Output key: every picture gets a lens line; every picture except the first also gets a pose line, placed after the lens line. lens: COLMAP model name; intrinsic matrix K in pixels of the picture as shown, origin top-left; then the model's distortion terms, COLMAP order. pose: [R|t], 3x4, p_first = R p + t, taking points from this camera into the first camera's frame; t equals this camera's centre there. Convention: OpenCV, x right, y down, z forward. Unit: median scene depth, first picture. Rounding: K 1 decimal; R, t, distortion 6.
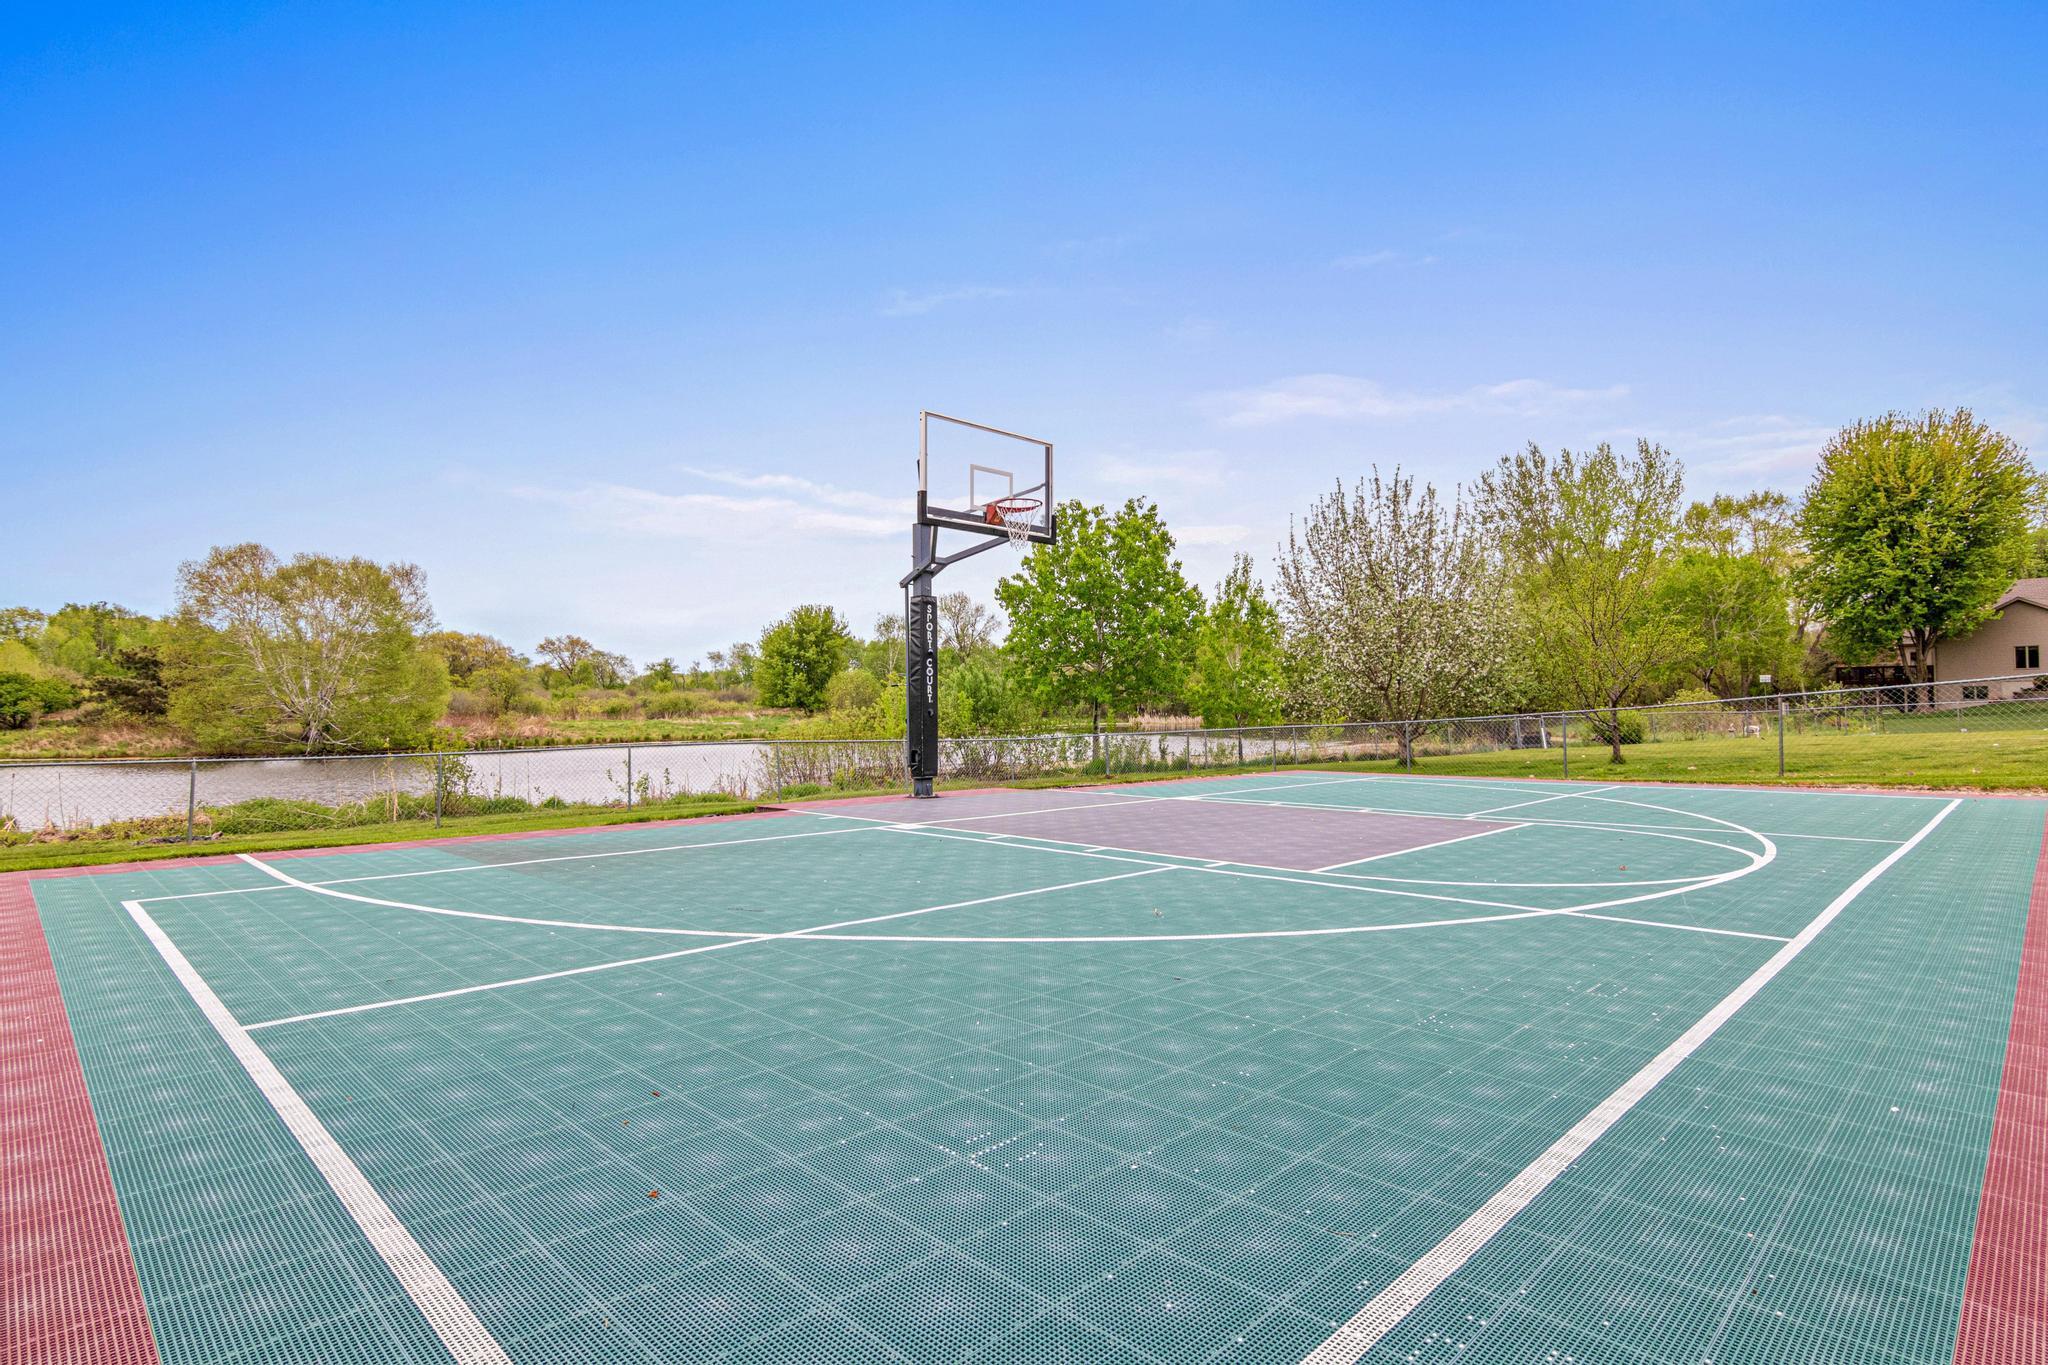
lens RADIAL K [[1054.0, 0, 1020.6], [0, 1054.0, 685.9], [0, 0, 1]] dist [0.004608, 0.000771]
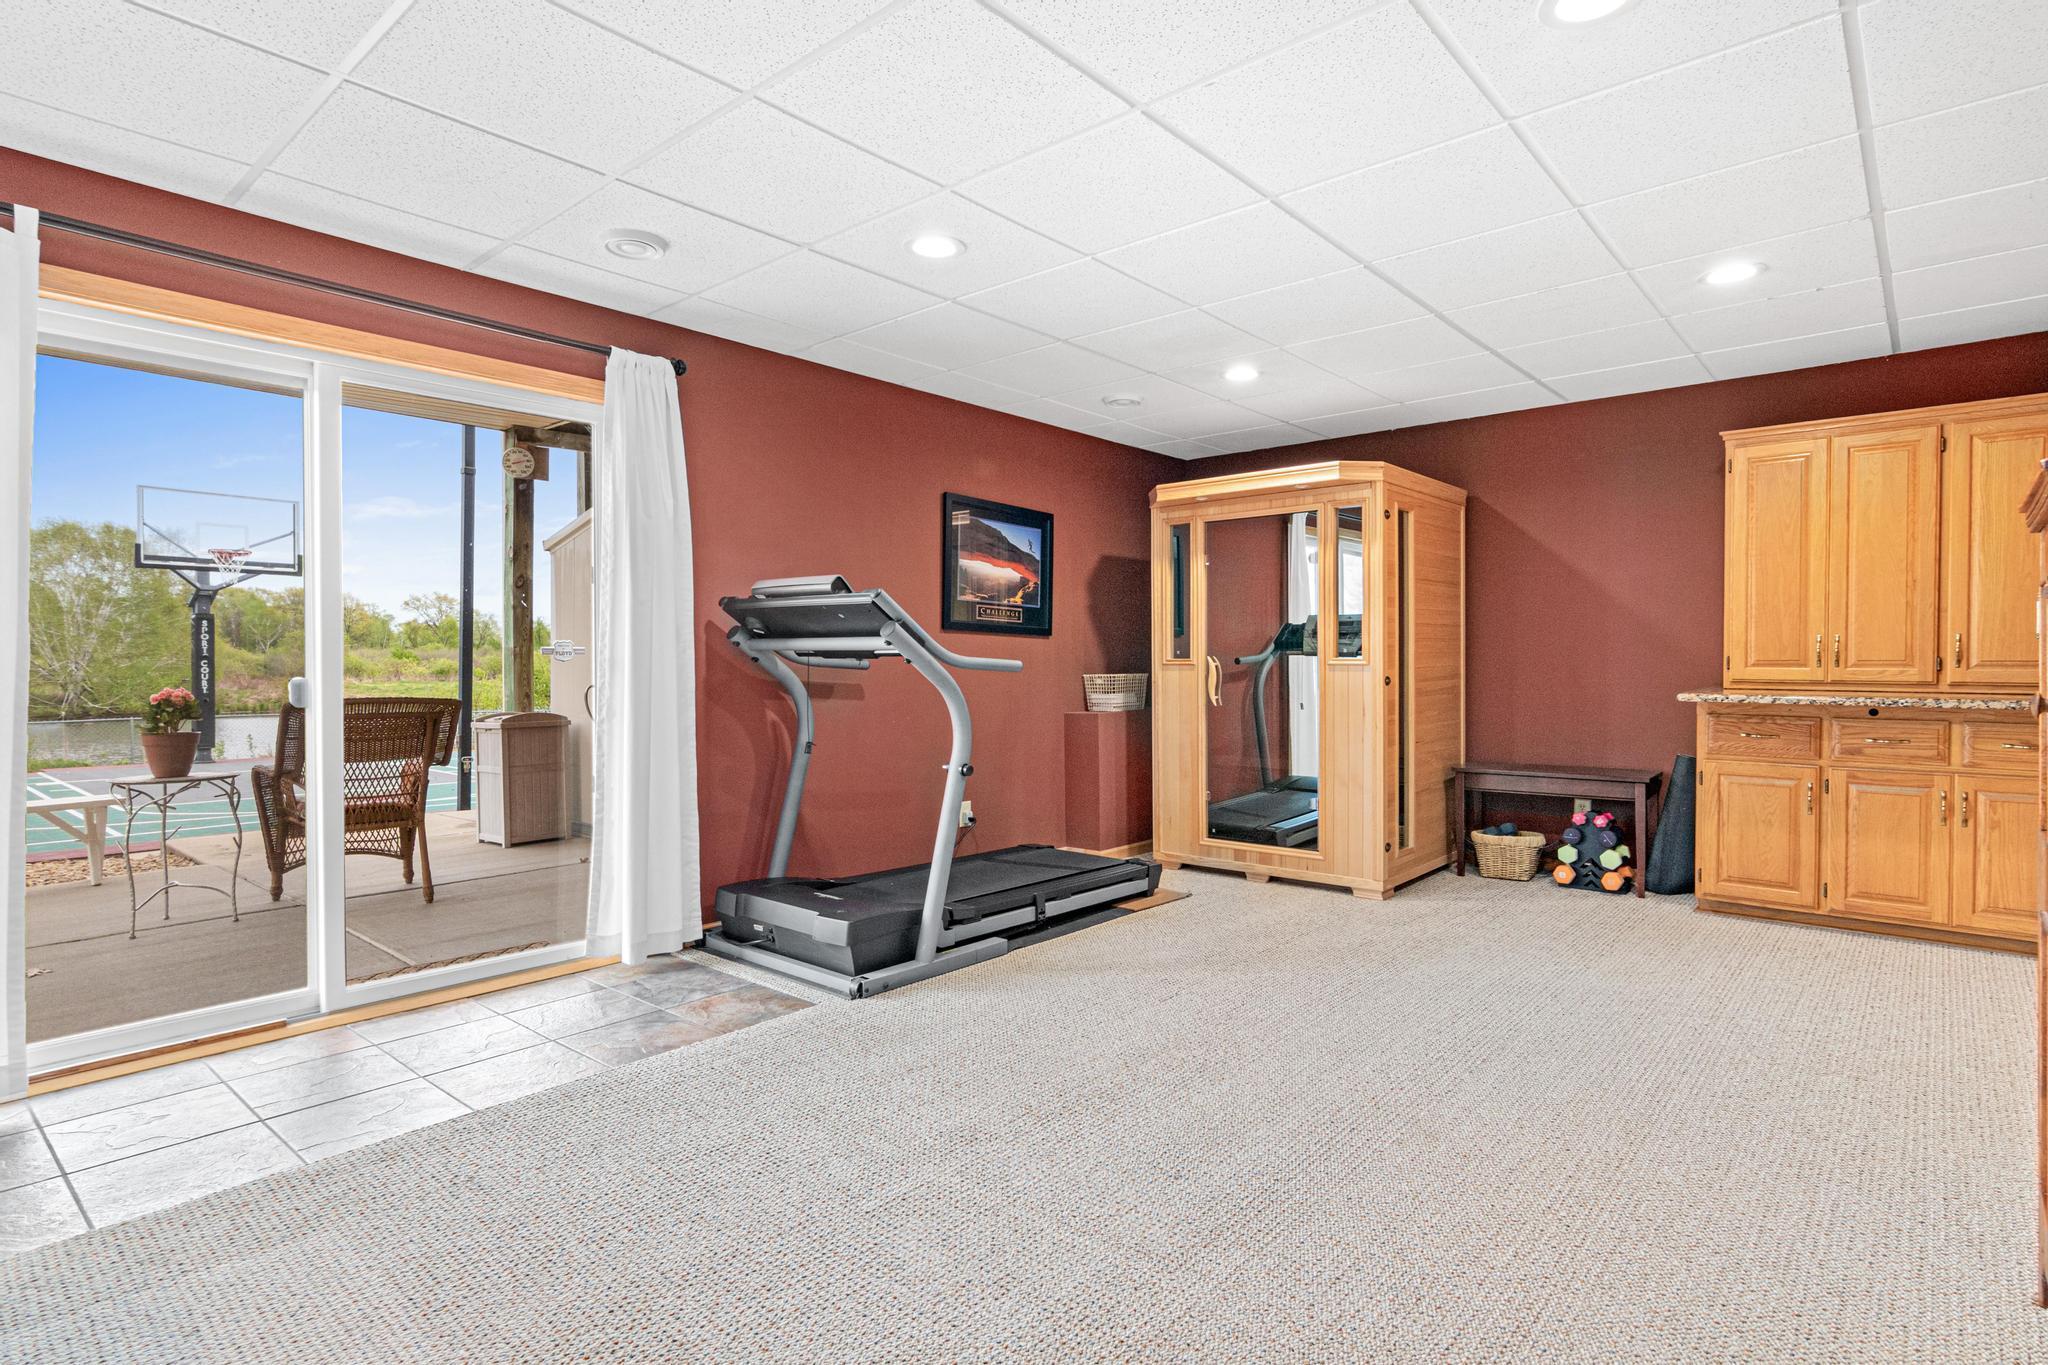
lens RADIAL K [[1054.0, 0, 1028.7], [0, 1054.0, 680.5], [0, 0, 1]] dist [0.004608, 0.000771]
pose [[0.996335, 0.001246, 0.085528, 0.267105], [-0.004213, 0.999395, 0.034517, -0.016200], [-0.085434, -0.034750, 0.995738, -0.137670]]
